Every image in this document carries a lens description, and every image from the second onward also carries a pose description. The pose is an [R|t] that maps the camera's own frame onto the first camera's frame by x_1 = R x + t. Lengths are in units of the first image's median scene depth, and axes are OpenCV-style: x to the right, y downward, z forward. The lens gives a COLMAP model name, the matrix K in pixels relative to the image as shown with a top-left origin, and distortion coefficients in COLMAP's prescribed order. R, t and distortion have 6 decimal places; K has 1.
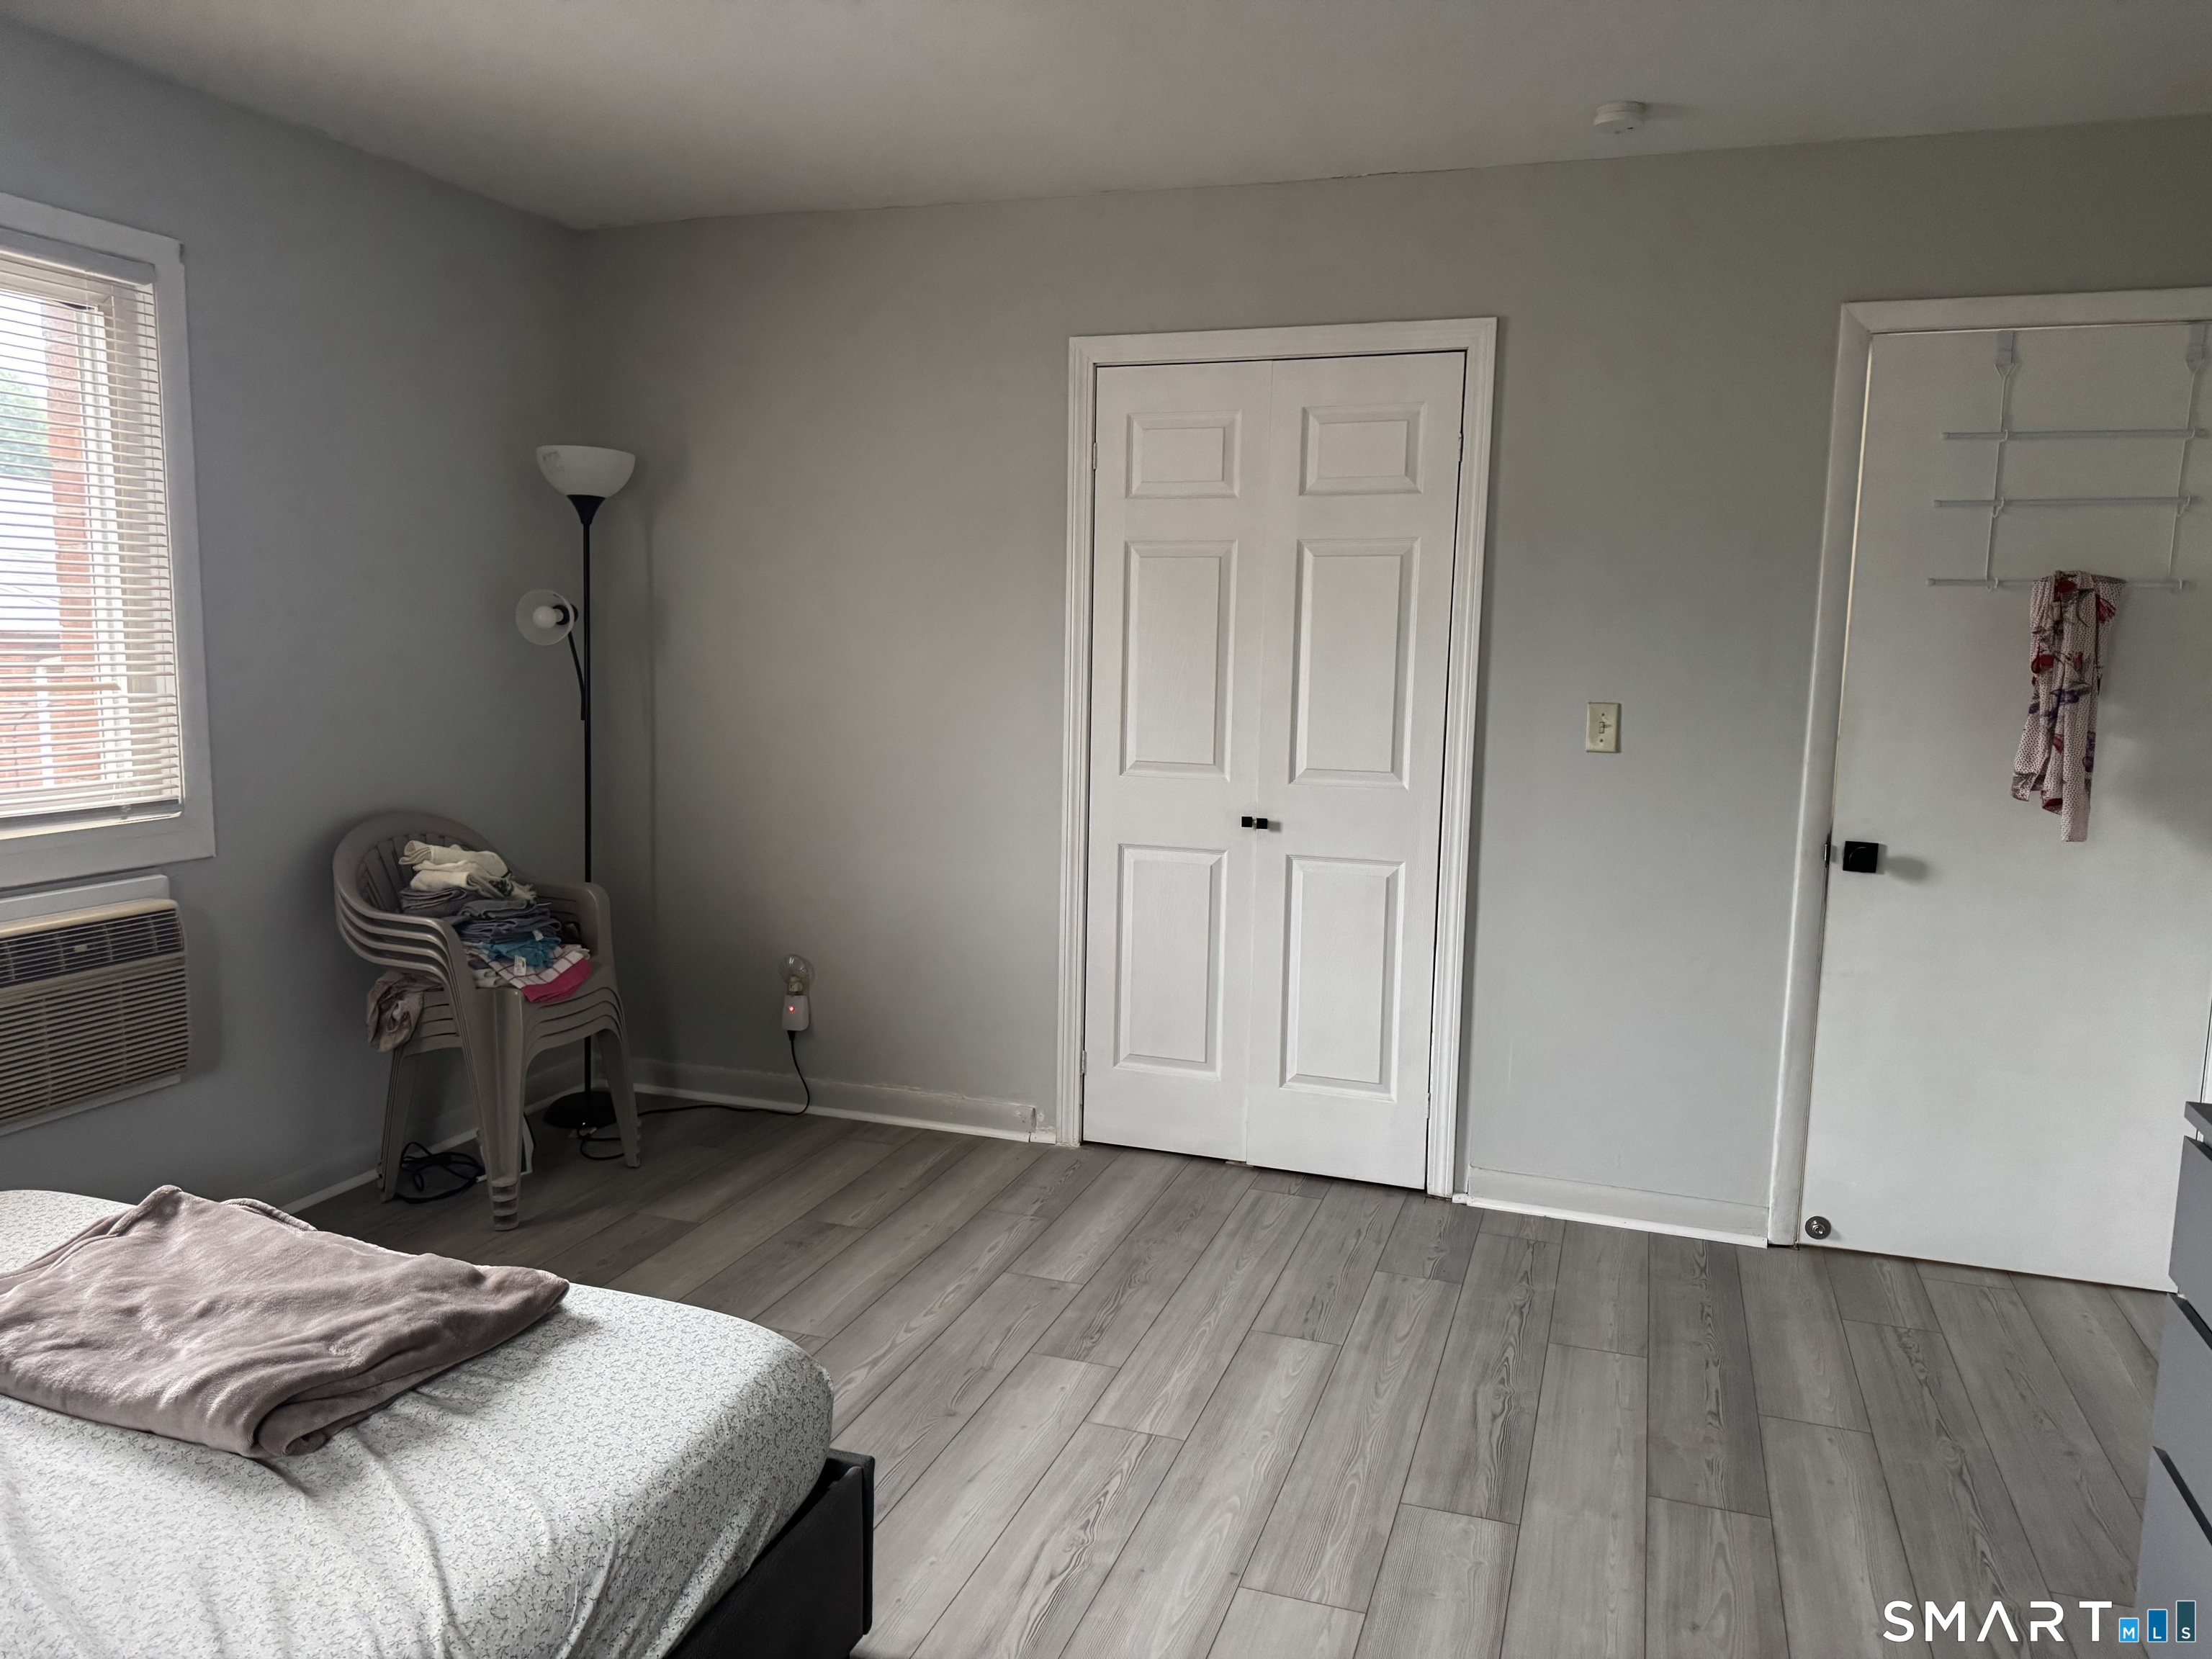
lens RADIAL K [[1558.7, 0, 1115.0], [0, 1558.7, 830.6], [0, 0, 1]] dist [0.148941, -0.284341]
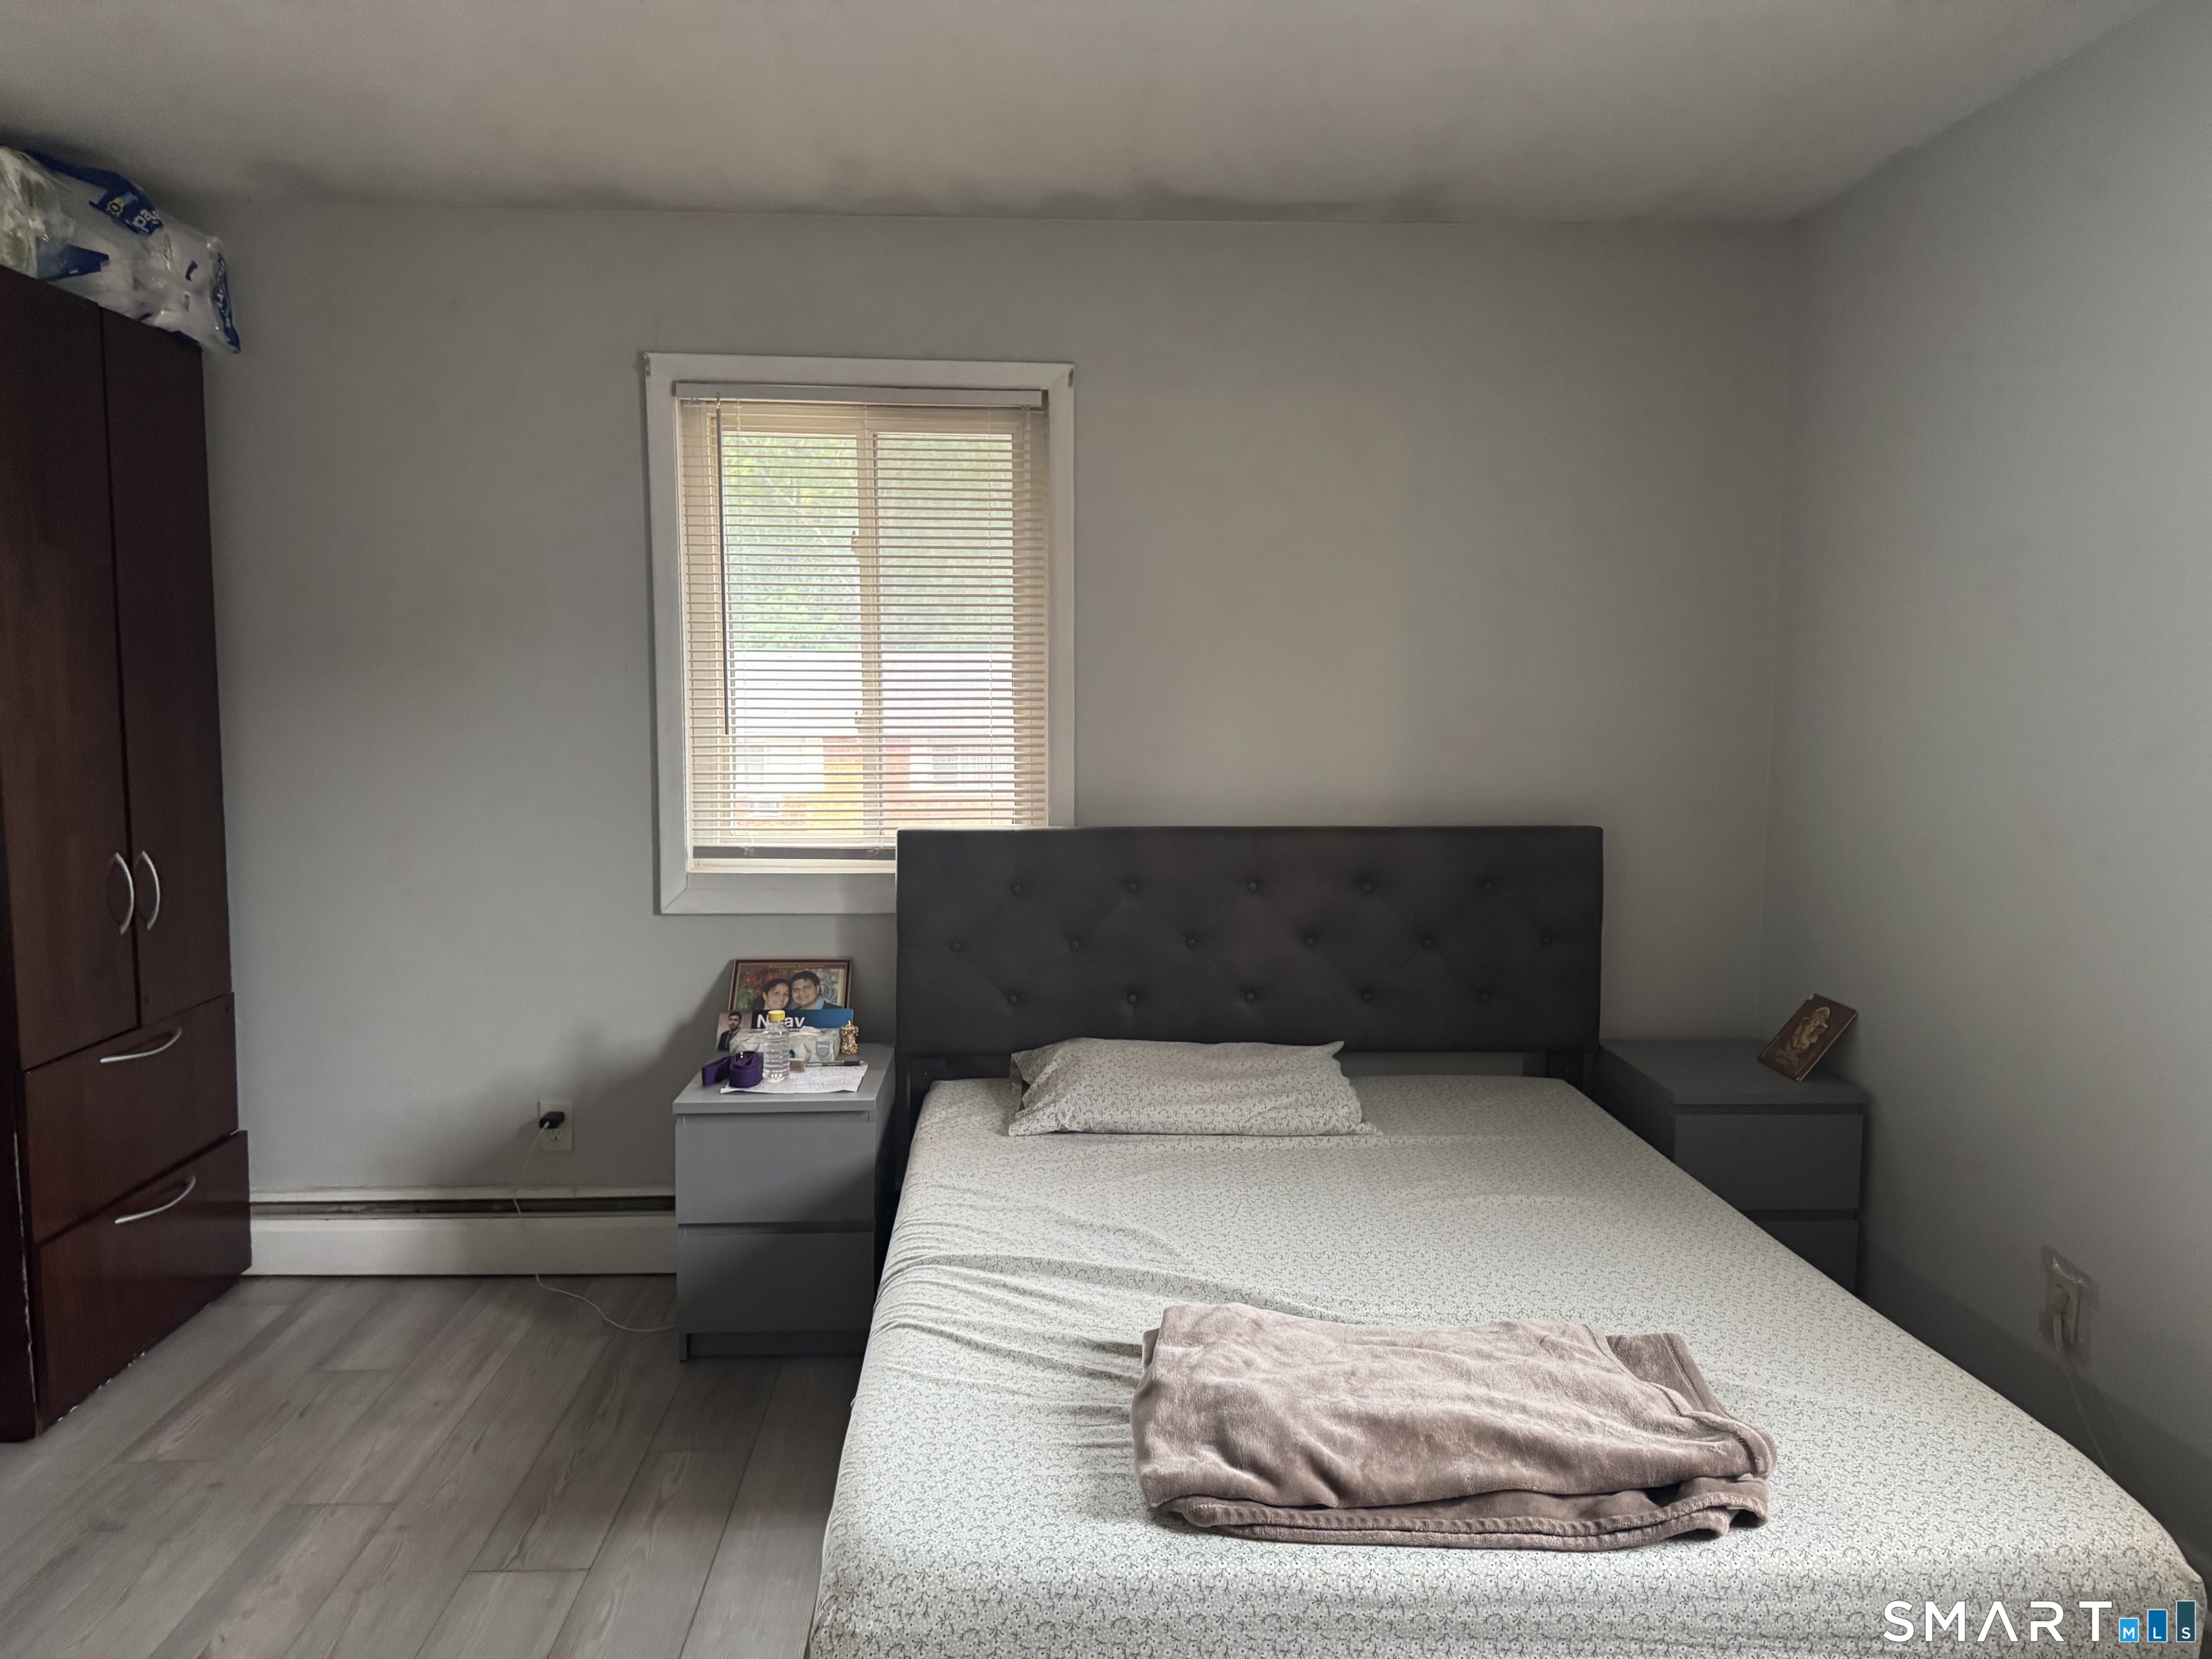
lens RADIAL K [[1556.5, 0, 1120.0], [0, 1556.5, 823.2], [0, 0, 1]] dist [0.132215, -0.215193]
pose [[-0.923944, 0.008305, -0.382438, -0.013129], [-0.076068, 0.975809, 0.204967, -0.154662], [0.374889, 0.218469, -0.900961, 1.157463]]
